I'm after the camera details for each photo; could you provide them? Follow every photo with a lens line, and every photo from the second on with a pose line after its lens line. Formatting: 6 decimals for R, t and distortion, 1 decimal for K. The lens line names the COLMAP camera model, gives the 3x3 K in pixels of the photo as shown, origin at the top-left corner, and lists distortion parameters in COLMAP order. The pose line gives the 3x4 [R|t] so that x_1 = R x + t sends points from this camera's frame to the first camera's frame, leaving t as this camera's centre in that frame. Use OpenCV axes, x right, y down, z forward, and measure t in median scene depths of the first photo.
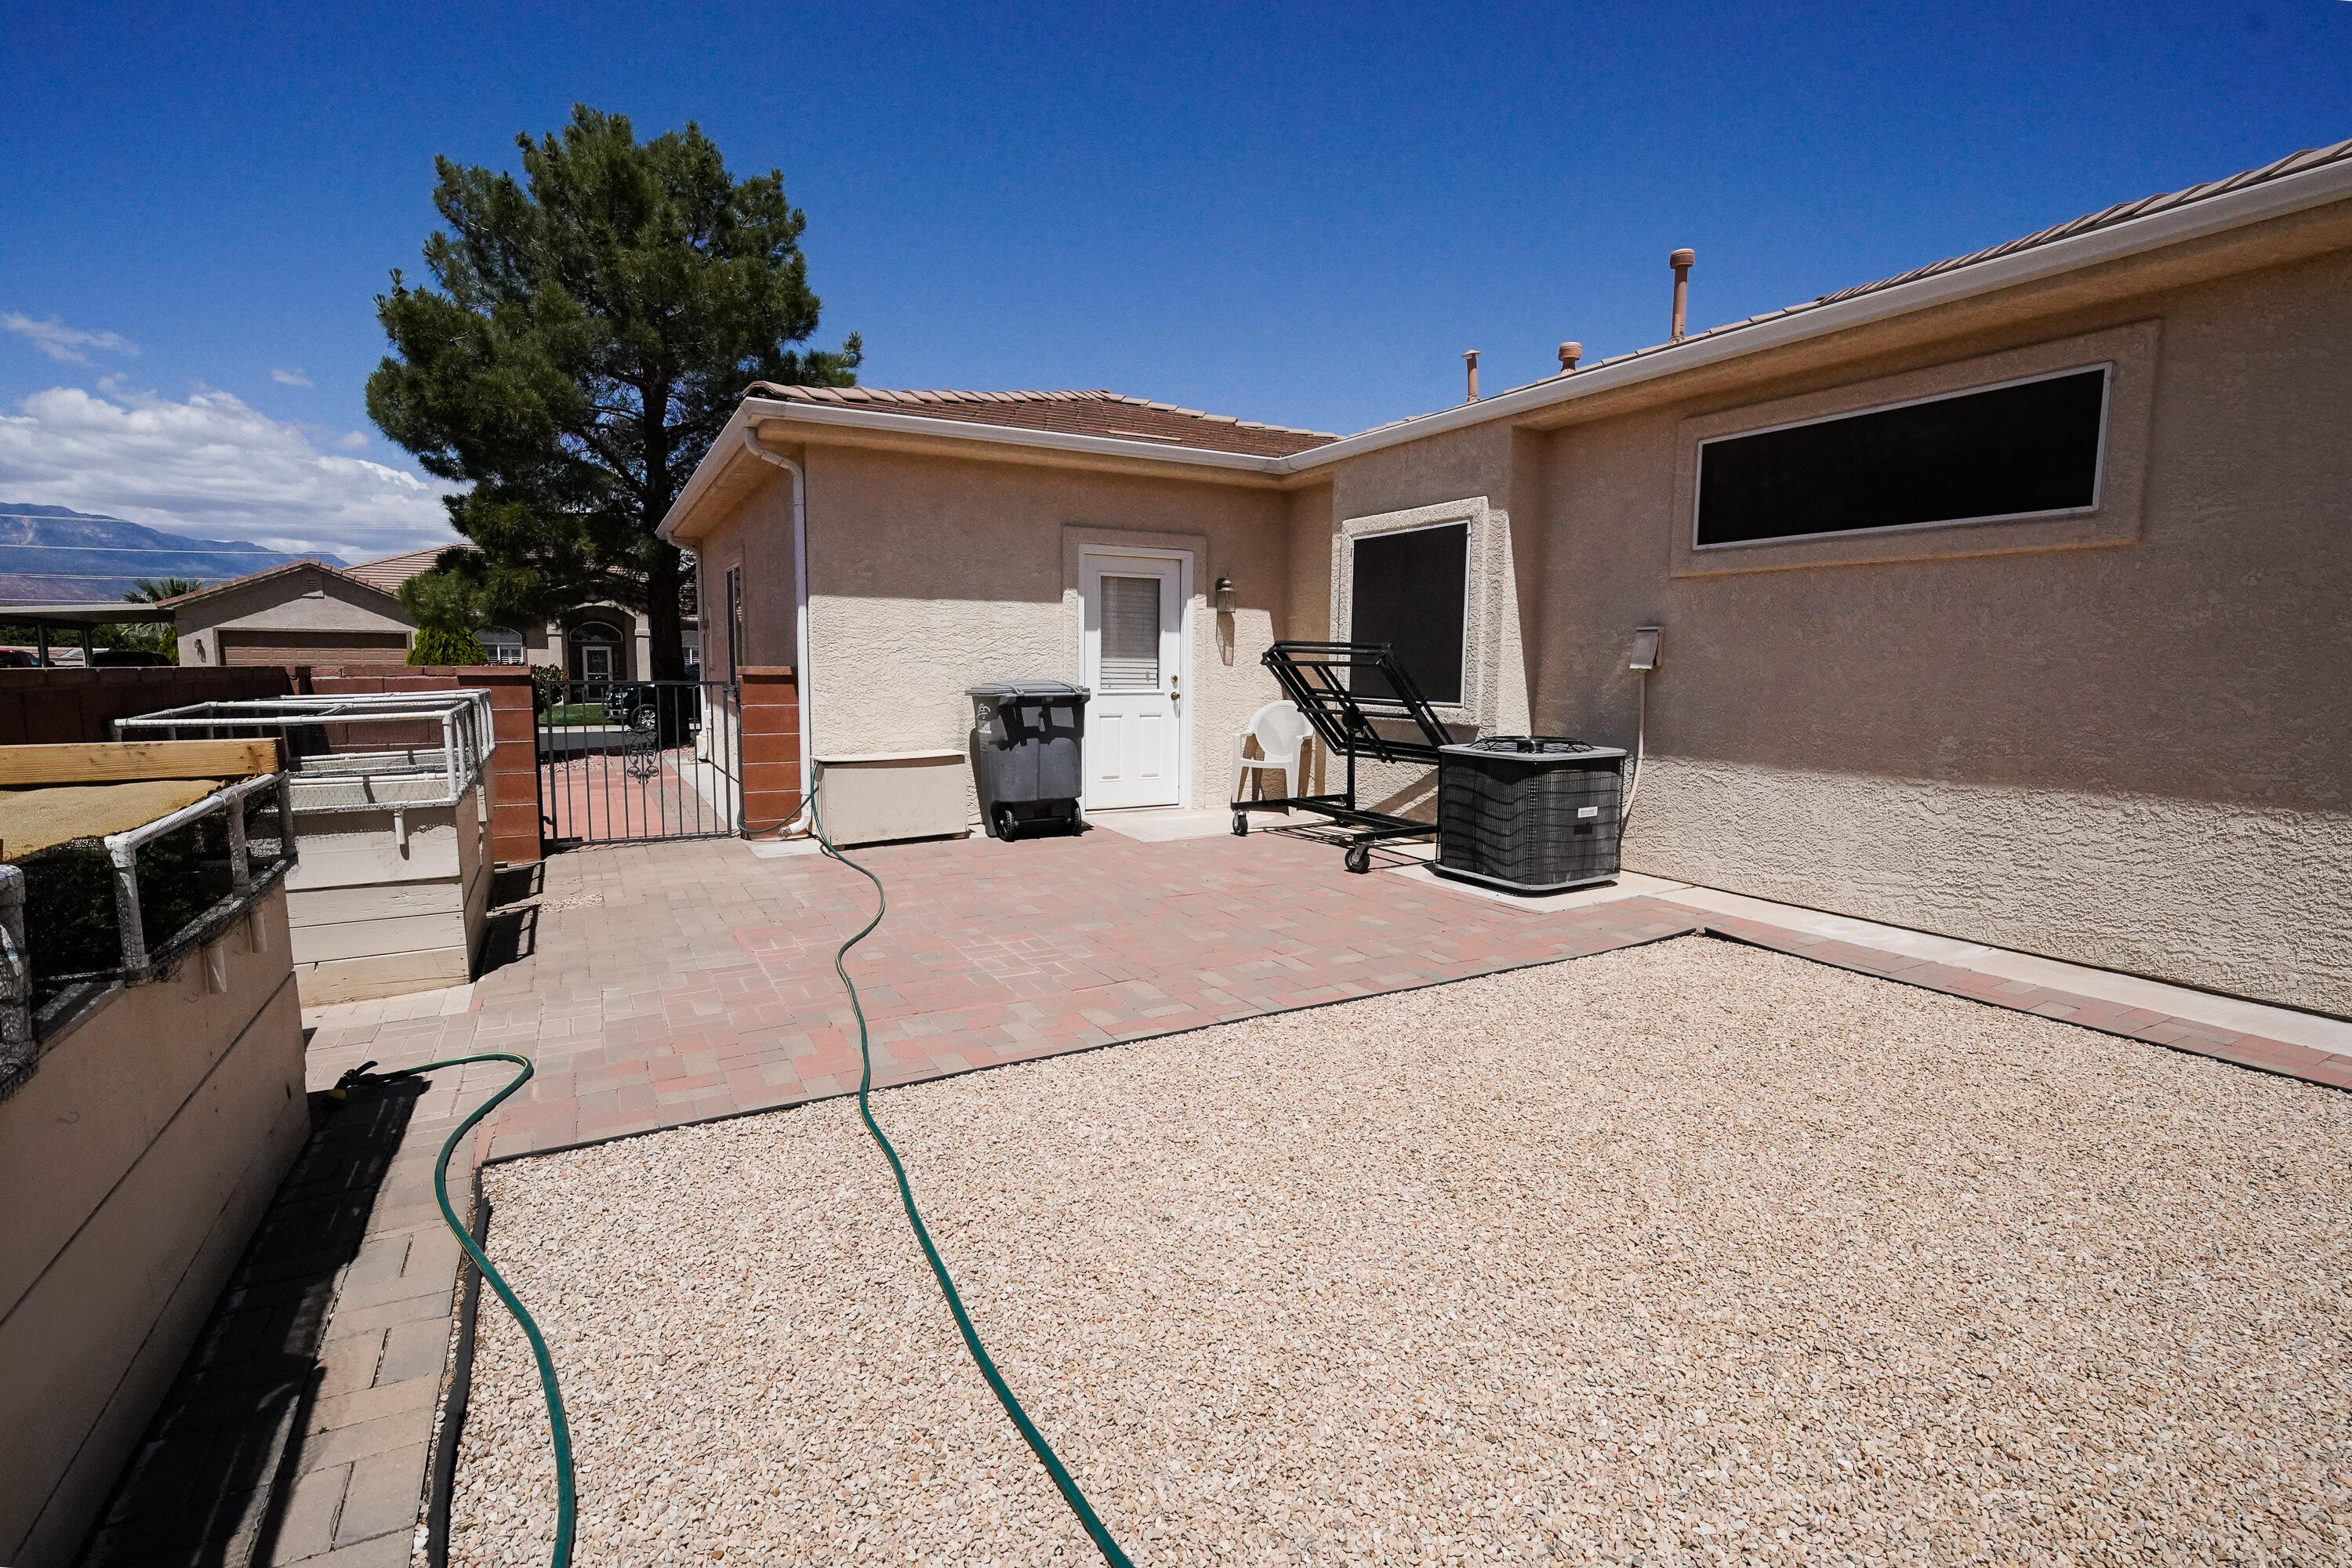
lens RADIAL K [[1101.5, 0, 1180.6], [0, 1101.5, 770.8], [0, 0, 1]] dist [0.010545, -0.000706]
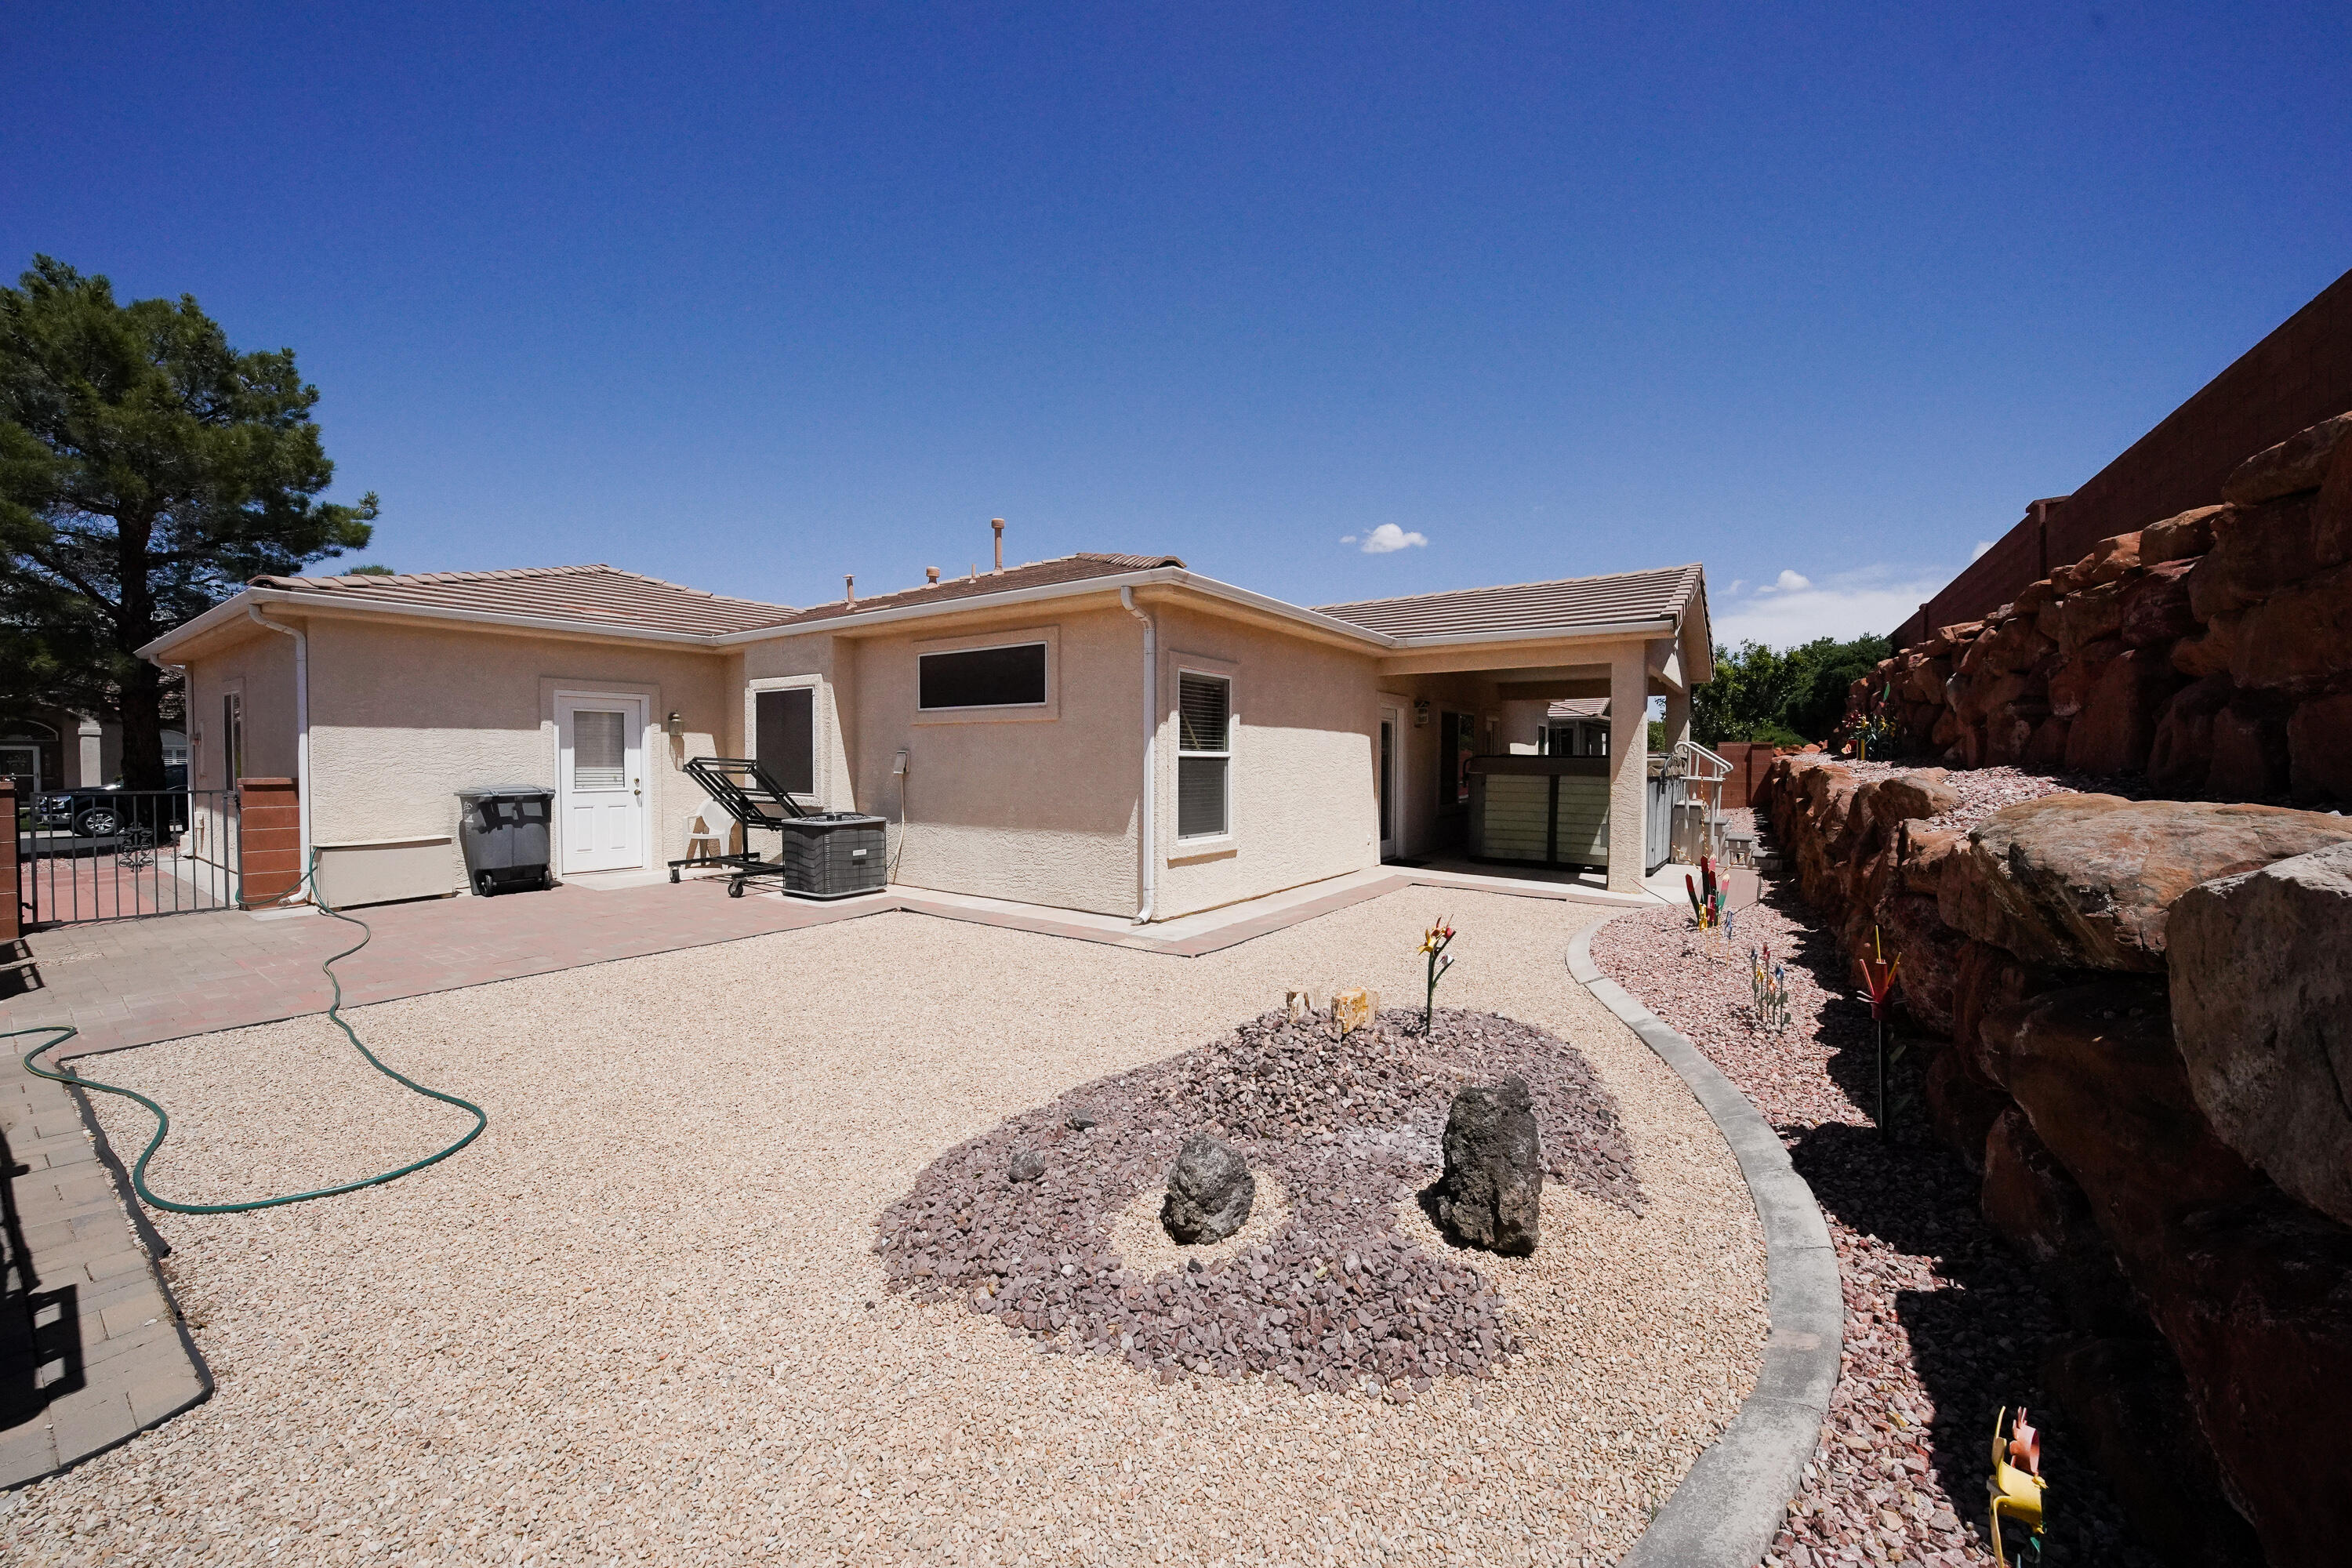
lens RADIAL K [[895.2, 0, 1163.4], [0, 895.2, 776.9], [0, 0, 1]] dist [-0.005403, 0.004271]
pose [[0.909590, -0.016195, 0.415192, 0.155311], [0.046639, 0.996905, -0.063290, 0.021969], [-0.412882, 0.076932, 0.907530, -0.413739]]
